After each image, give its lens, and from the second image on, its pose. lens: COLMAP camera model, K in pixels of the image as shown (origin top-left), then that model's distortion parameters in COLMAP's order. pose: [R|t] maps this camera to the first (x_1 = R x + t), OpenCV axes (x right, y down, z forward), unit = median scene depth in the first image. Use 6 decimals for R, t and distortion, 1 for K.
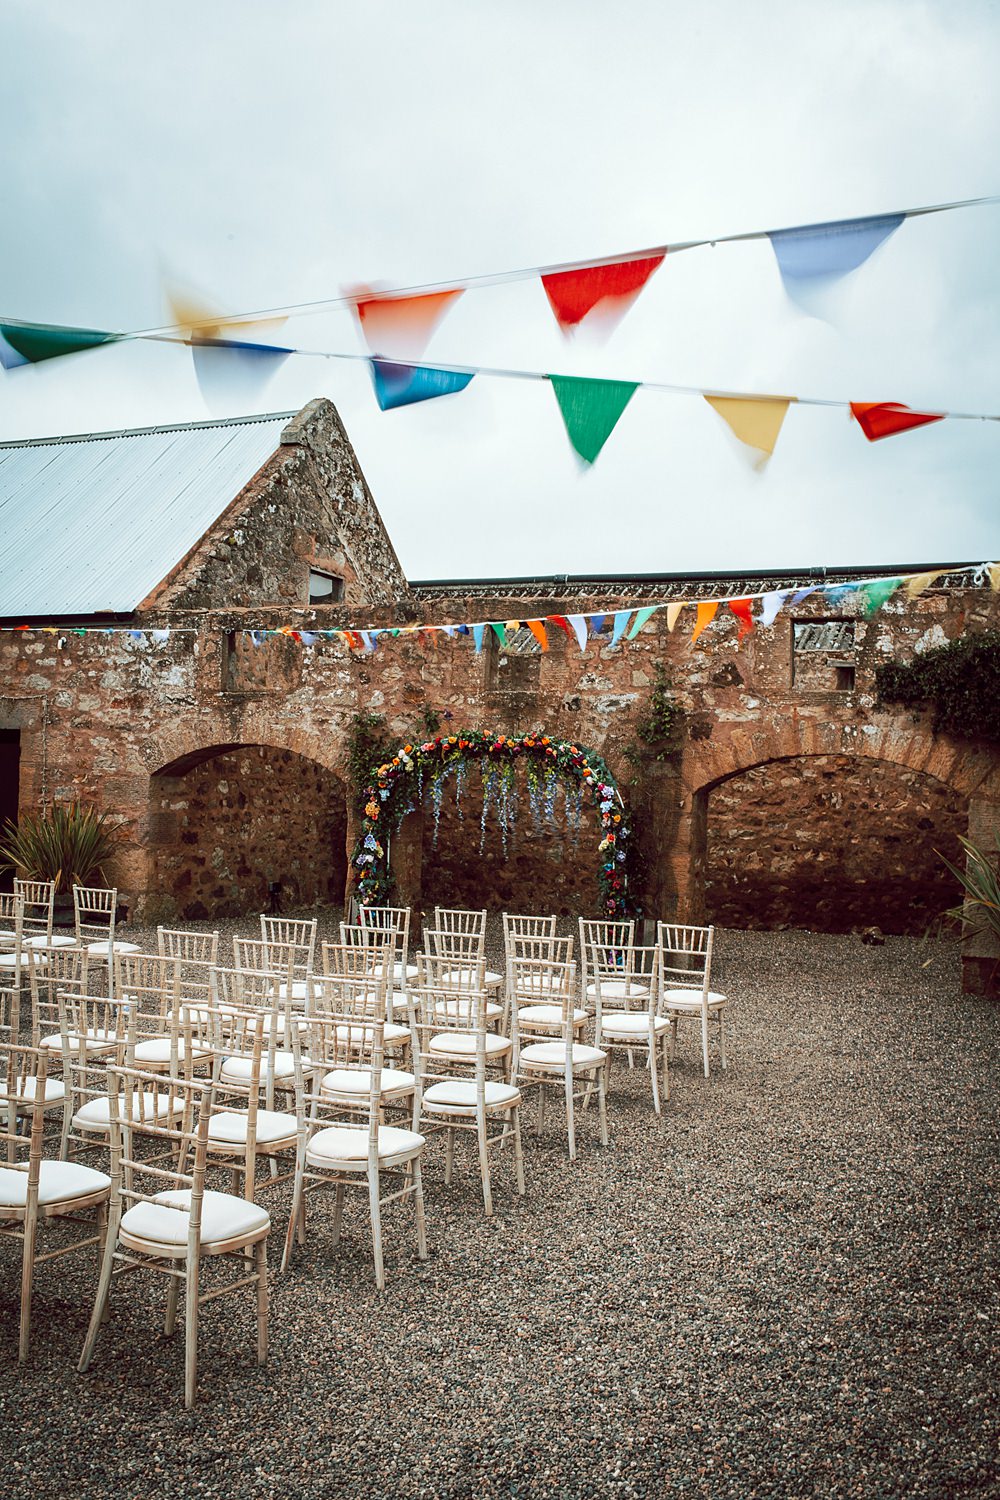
lens RADIAL K [[1547.0, 0, 499.5], [0, 1547.0, 749.3], [0, 0, 1]] dist [-0.037306, 0.000000]
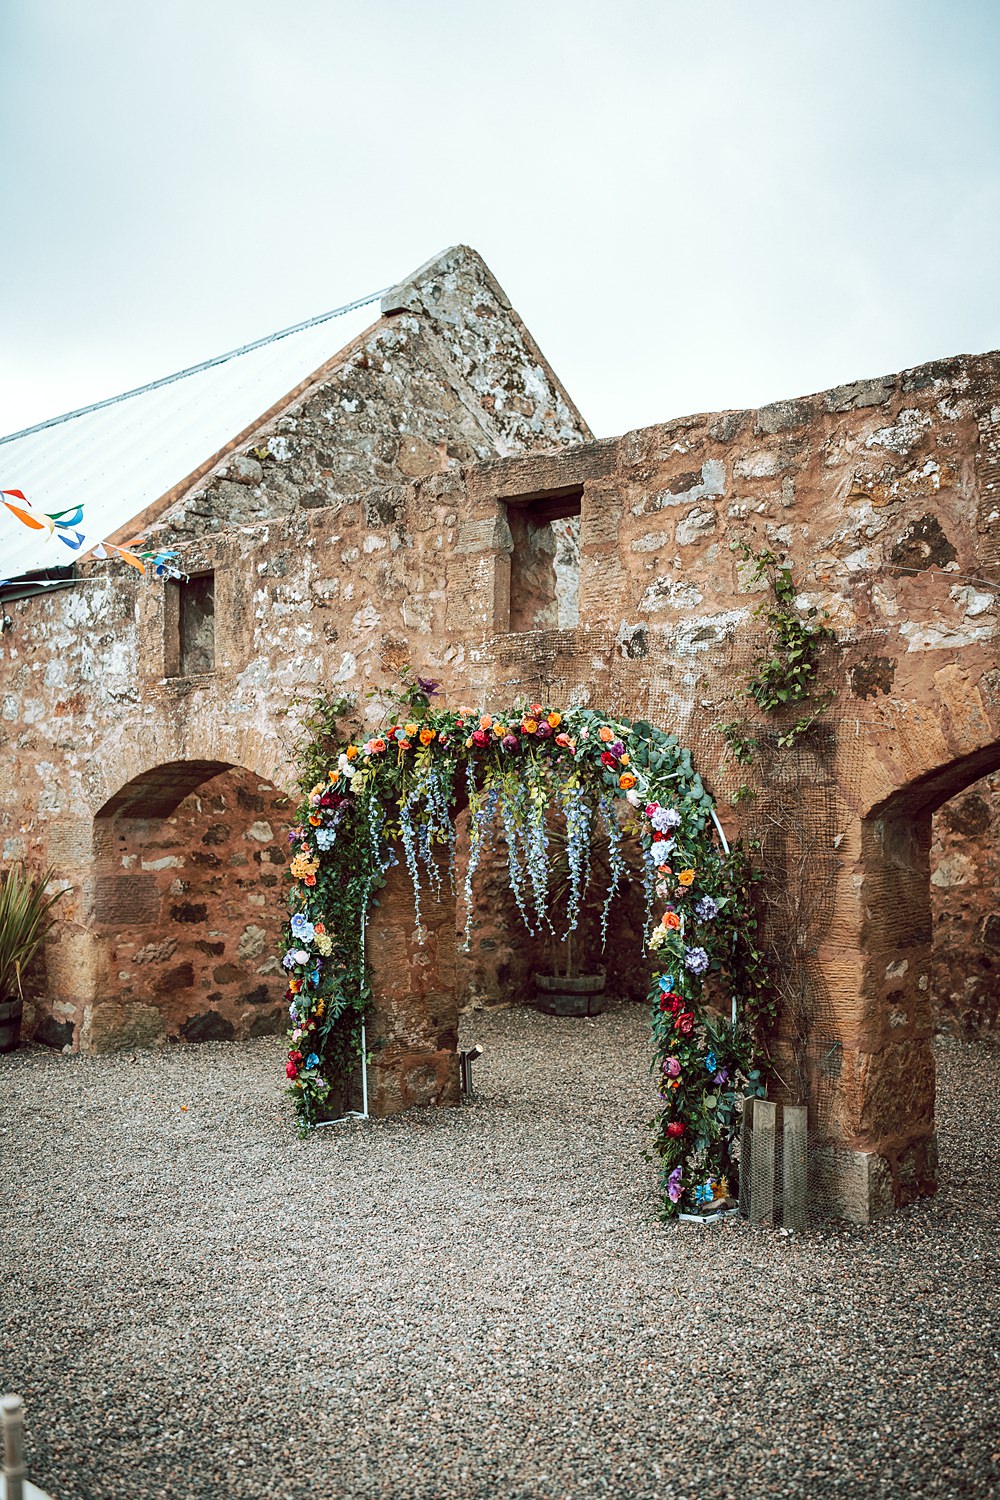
lens RADIAL K [[1547.0, 0, 501.1], [0, 1547.0, 750.3], [0, 0, 1]] dist [-0.037306, 0.000000]
pose [[0.927067, -0.049172, -0.371657, 0.175568], [0.039378, 0.998649, -0.033900, 0.018155], [0.372822, 0.016793, 0.927751, 0.491731]]
